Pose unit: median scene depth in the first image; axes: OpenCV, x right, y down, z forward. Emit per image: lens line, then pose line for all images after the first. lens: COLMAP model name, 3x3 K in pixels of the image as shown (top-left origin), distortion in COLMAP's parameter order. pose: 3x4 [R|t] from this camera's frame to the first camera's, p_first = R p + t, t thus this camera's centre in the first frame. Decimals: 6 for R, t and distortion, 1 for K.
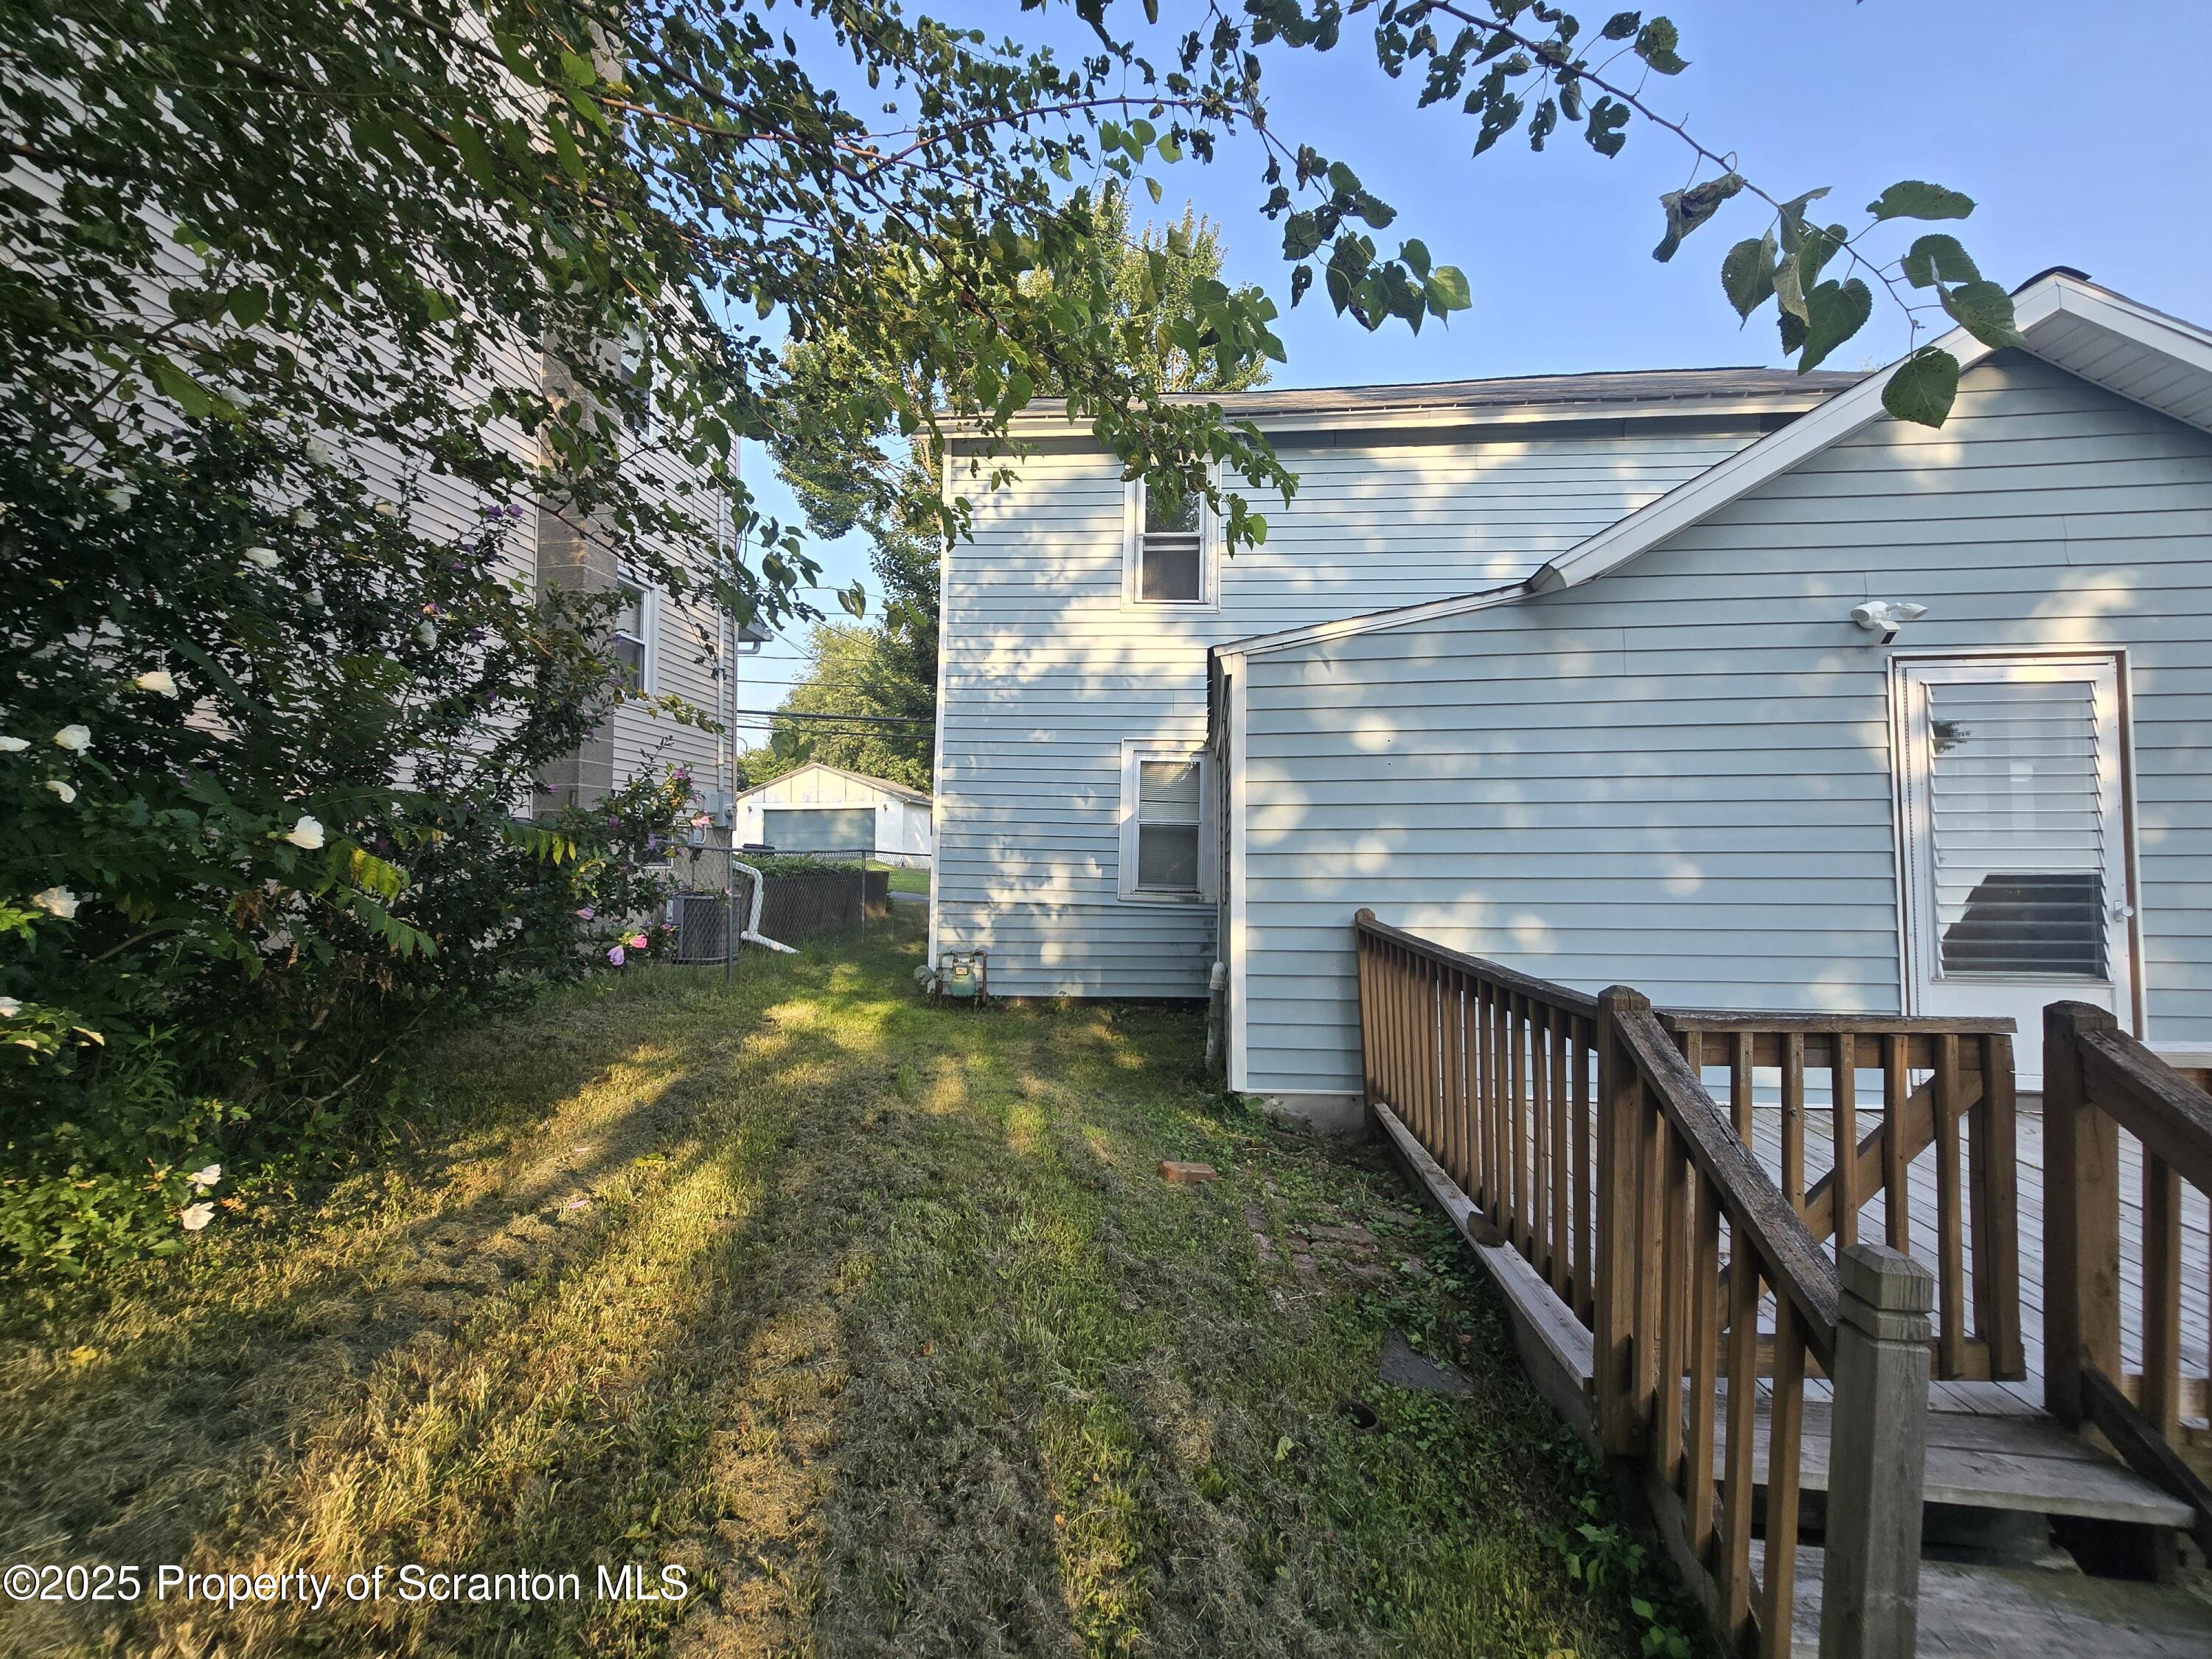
lens RADIAL K [[903.5, 0, 1099.3], [0, 903.5, 818.4], [0, 0, 1]] dist [-0.009399, 0.002621]
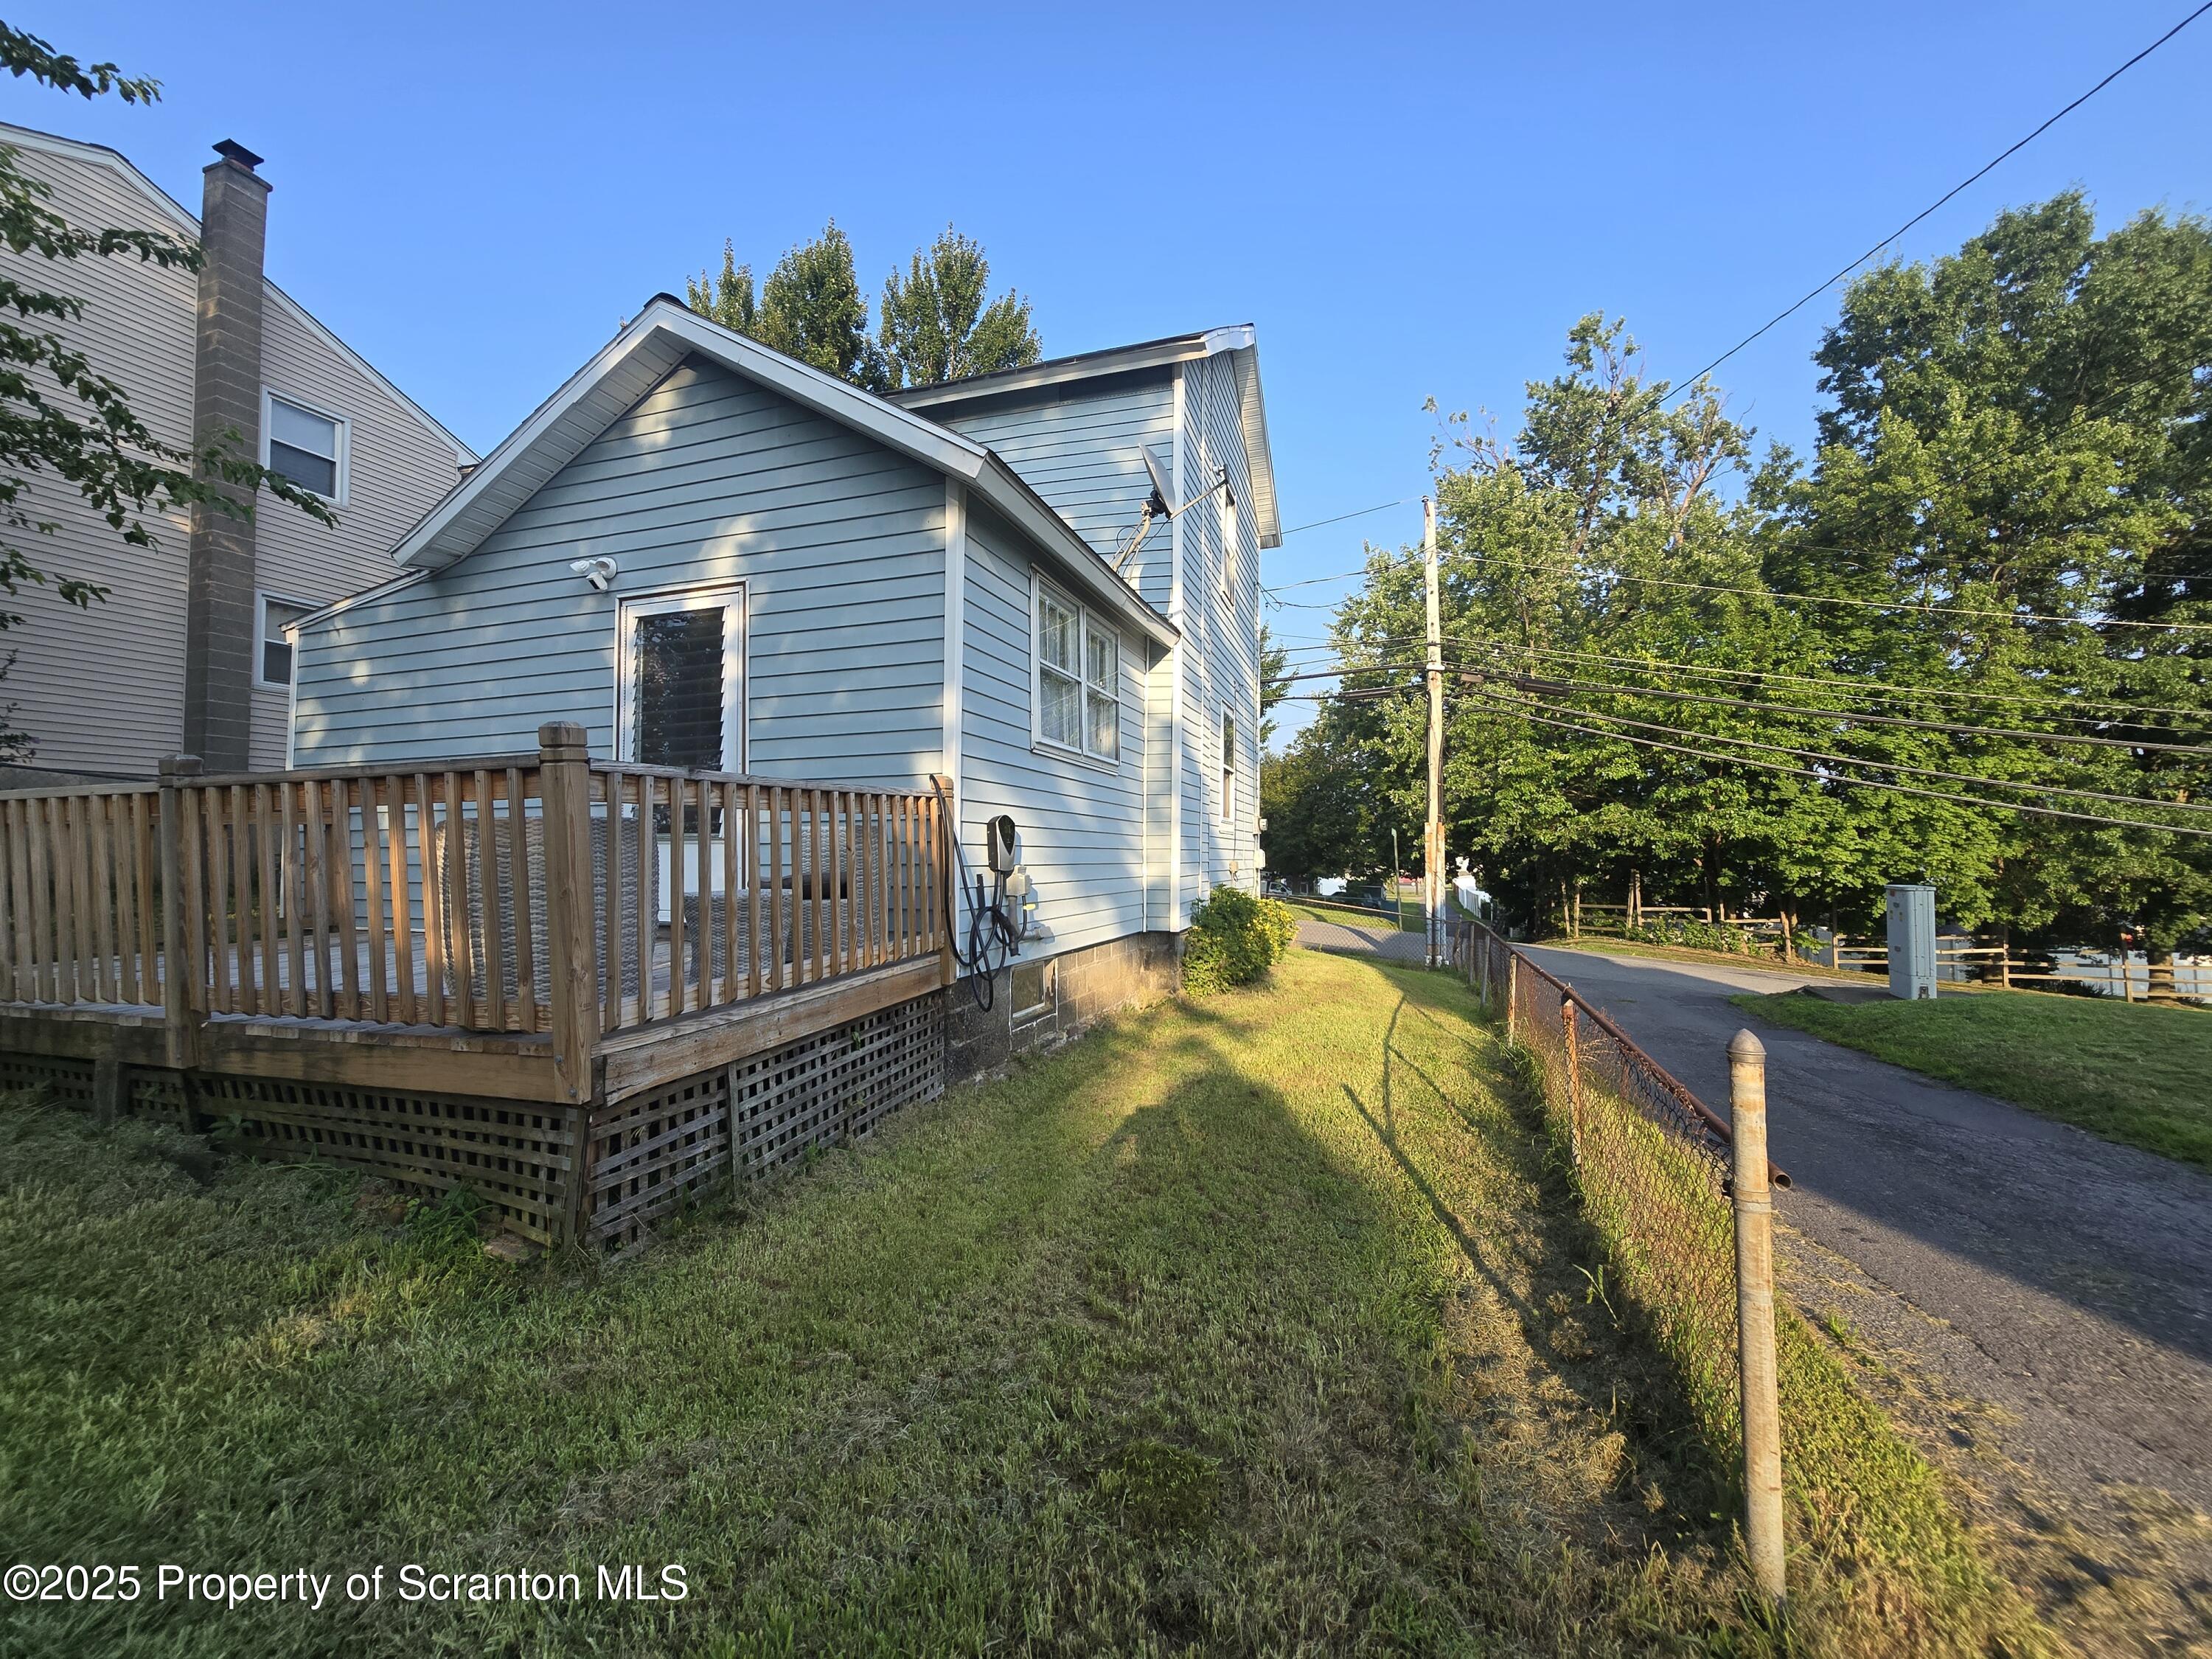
lens RADIAL K [[903.5, 0, 1099.3], [0, 903.5, 818.4], [0, 0, 1]] dist [-0.009399, 0.002621]
pose [[0.976758, -0.016605, -0.213699, 1.757492], [0.016878, 0.999857, -0.000547, 0.149685], [0.213678, -0.003072, 0.976899, -0.139195]]
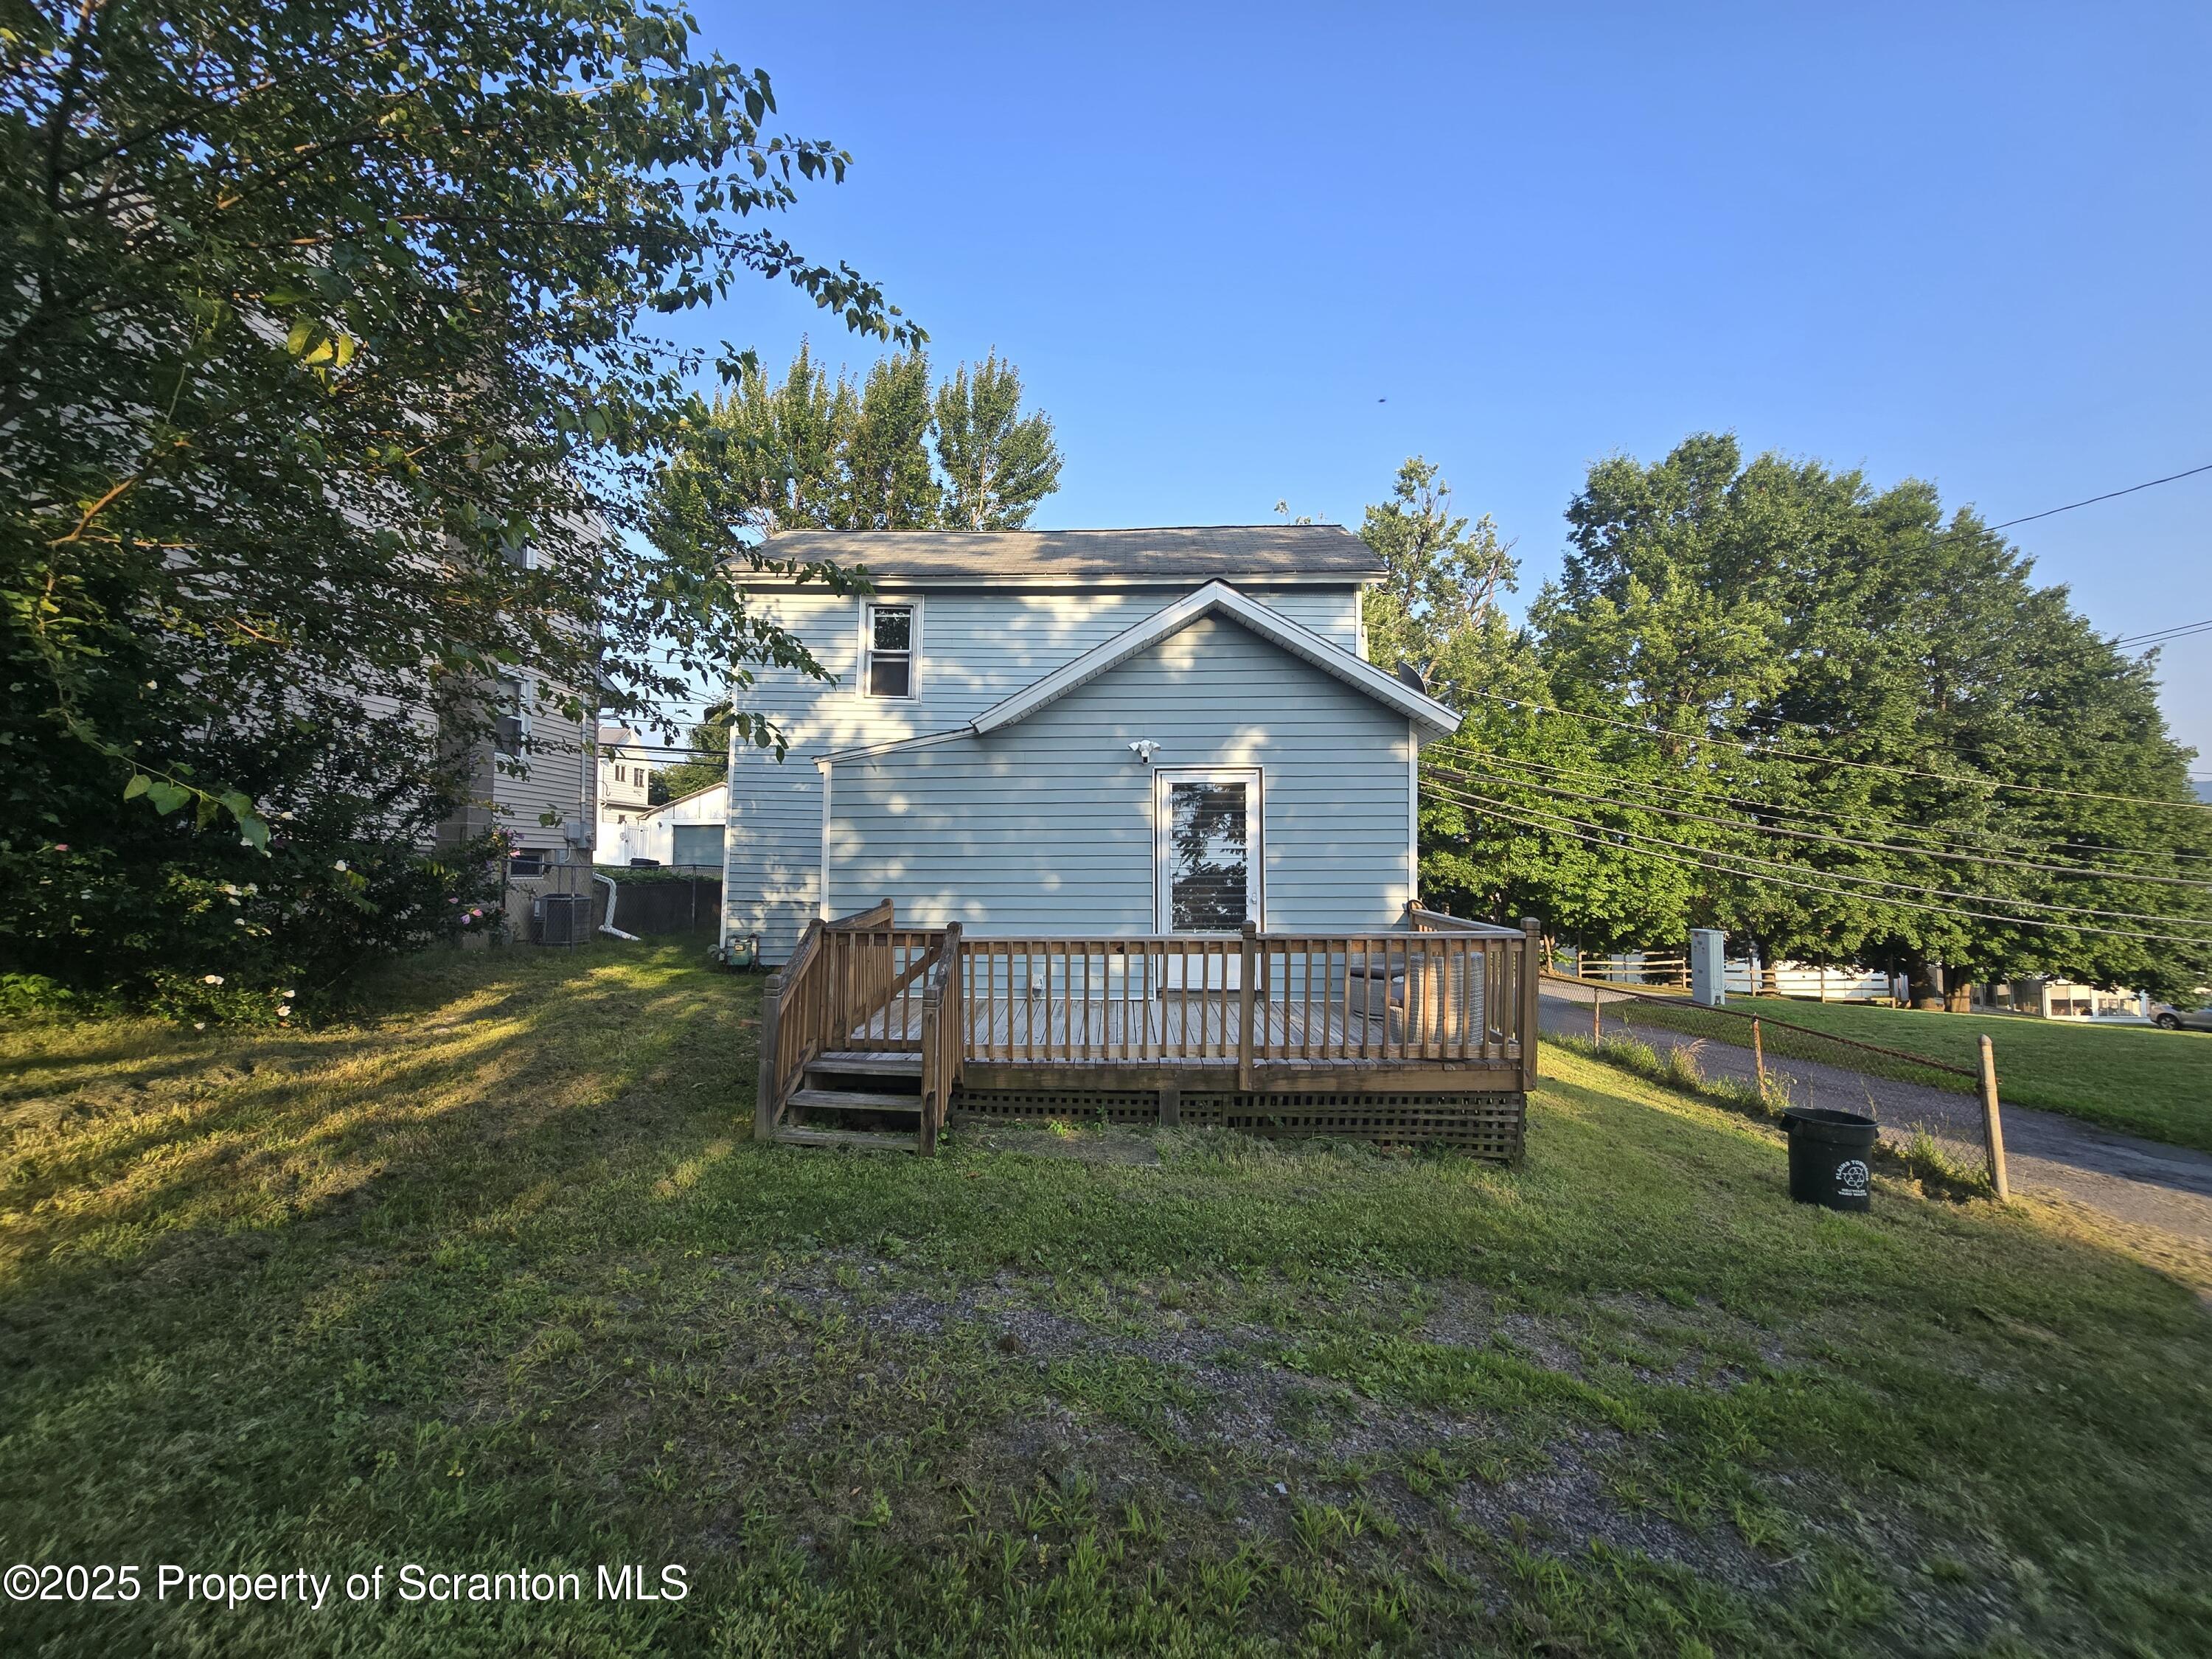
lens RADIAL K [[901.4, 0, 1093.9], [0, 901.4, 822.8], [0, 0, 1]] dist [-0.001169, 0.000103]
pose [[0.998153, 0.001695, 0.060719, 0.600058], [-0.001145, 0.999958, -0.009098, -0.041814], [-0.060732, 0.009012, 0.998113, -0.896325]]
